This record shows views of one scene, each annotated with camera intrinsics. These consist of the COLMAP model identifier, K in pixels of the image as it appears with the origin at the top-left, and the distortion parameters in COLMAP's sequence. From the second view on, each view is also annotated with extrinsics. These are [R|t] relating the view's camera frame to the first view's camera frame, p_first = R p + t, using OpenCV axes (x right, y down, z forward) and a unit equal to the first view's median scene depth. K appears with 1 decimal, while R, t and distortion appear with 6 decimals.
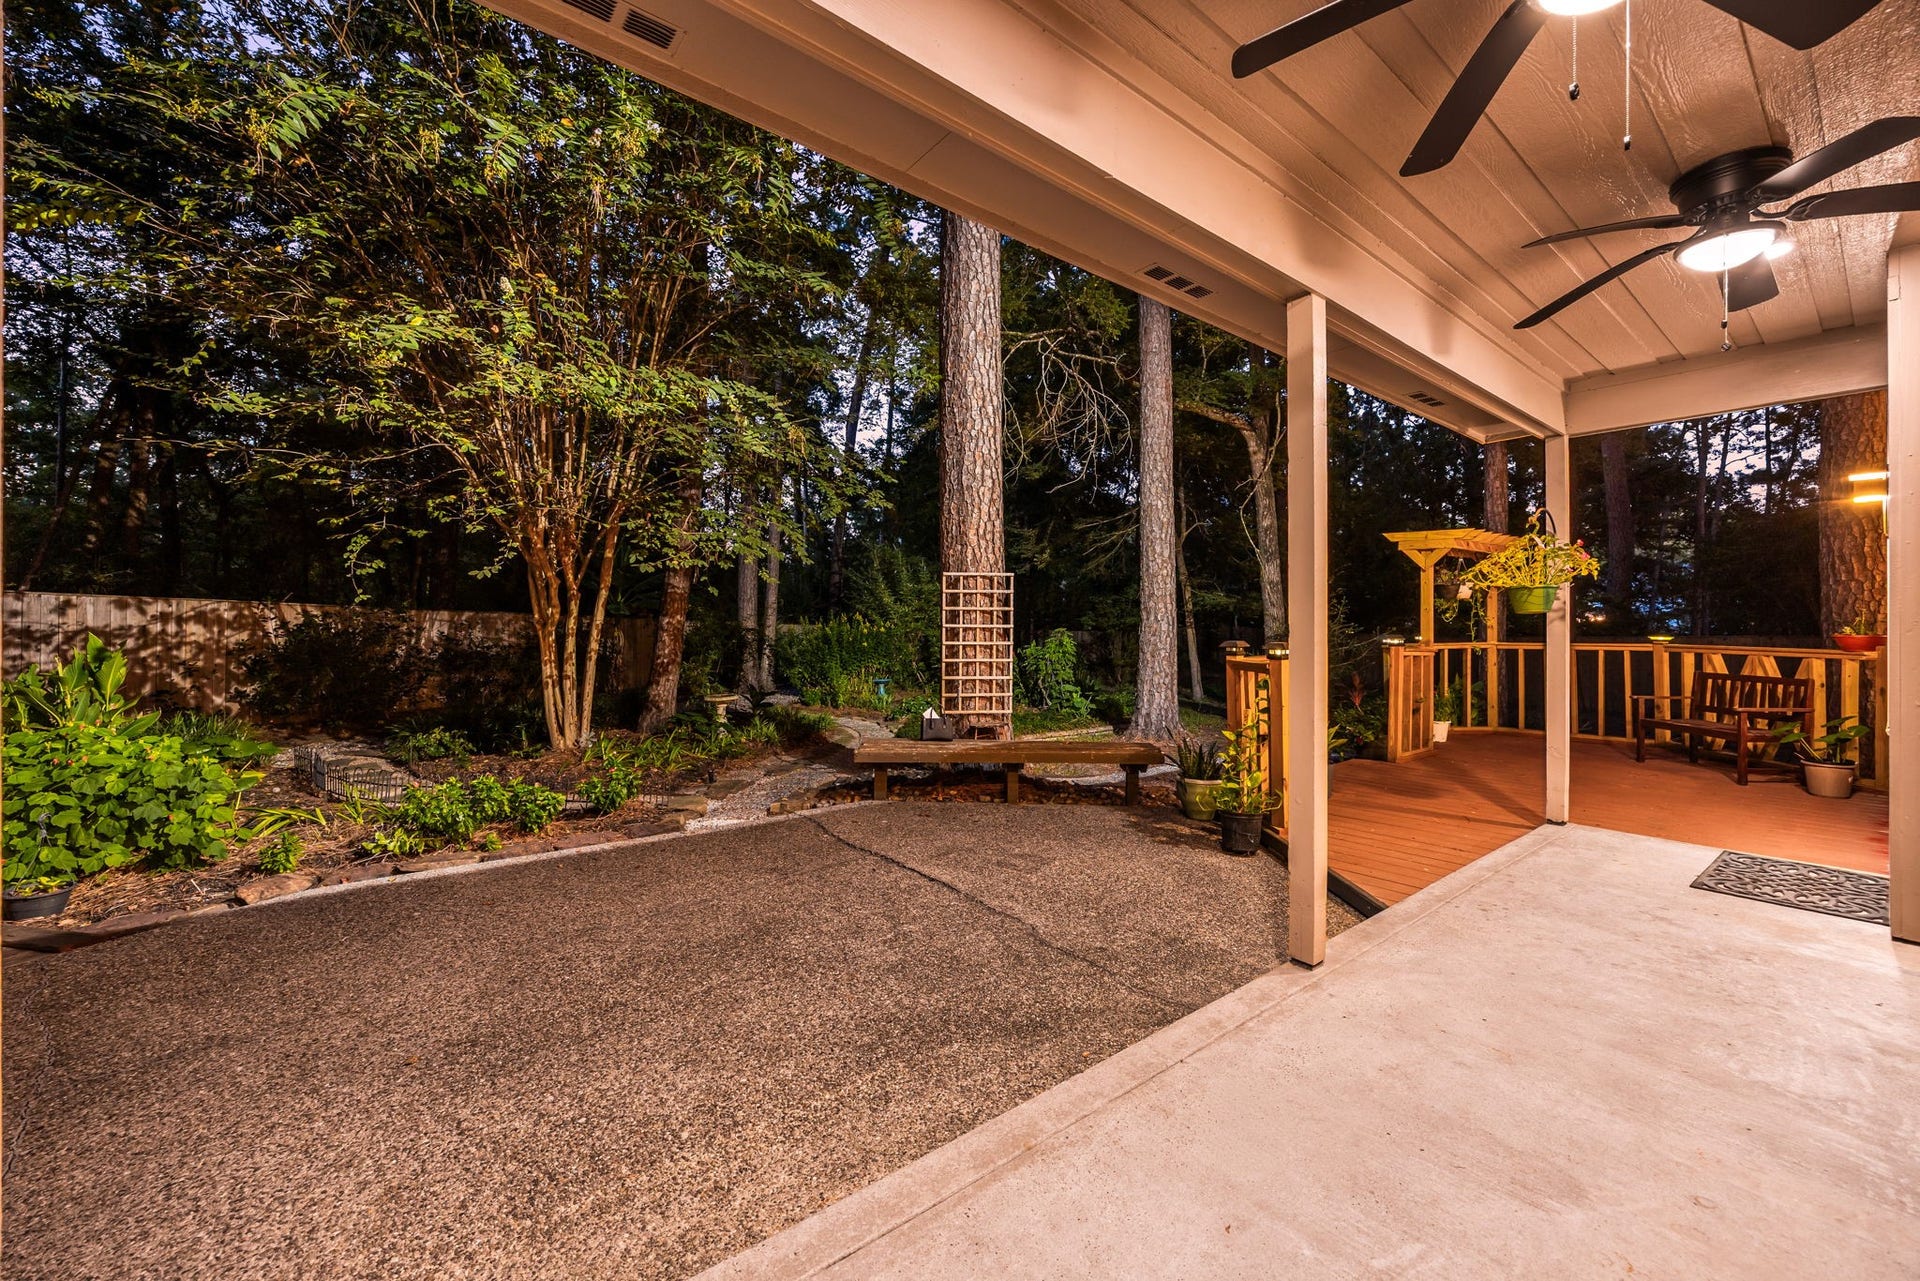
lens RADIAL K [[737.9, 0, 958.8], [0, 737.9, 633.3], [0, 0, 1]] dist [-0.000691, -0.000083]
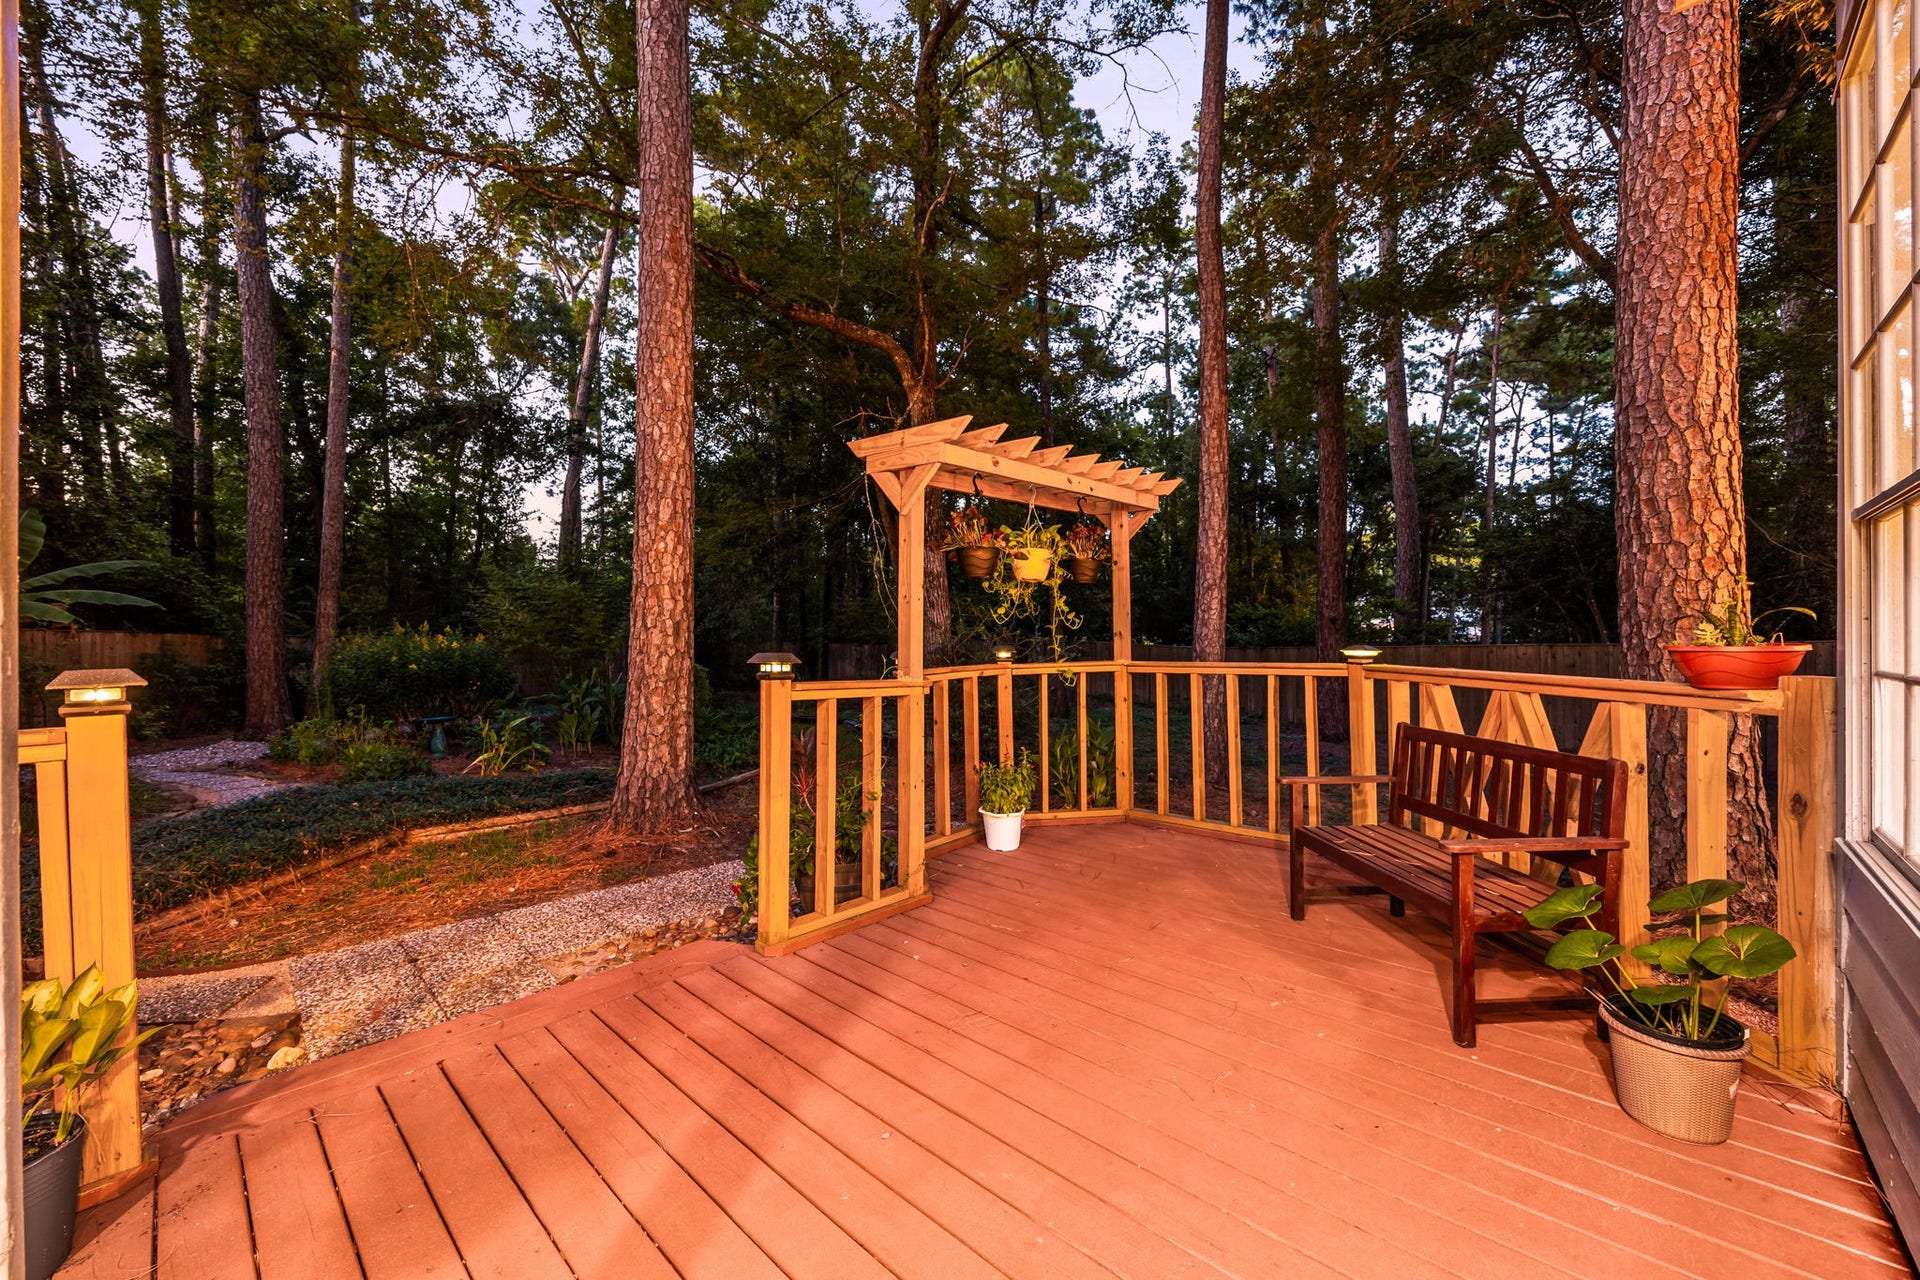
lens RADIAL K [[740.0, 0, 956.4], [0, 740.0, 650.8], [0, 0, 1]] dist [-0.000685, -0.000117]
pose [[0.988391, -0.009684, 0.151624, 0.598143], [0.008723, 0.999937, 0.007004, -0.000921], [-0.151683, -0.005600, 0.988413, 0.530958]]
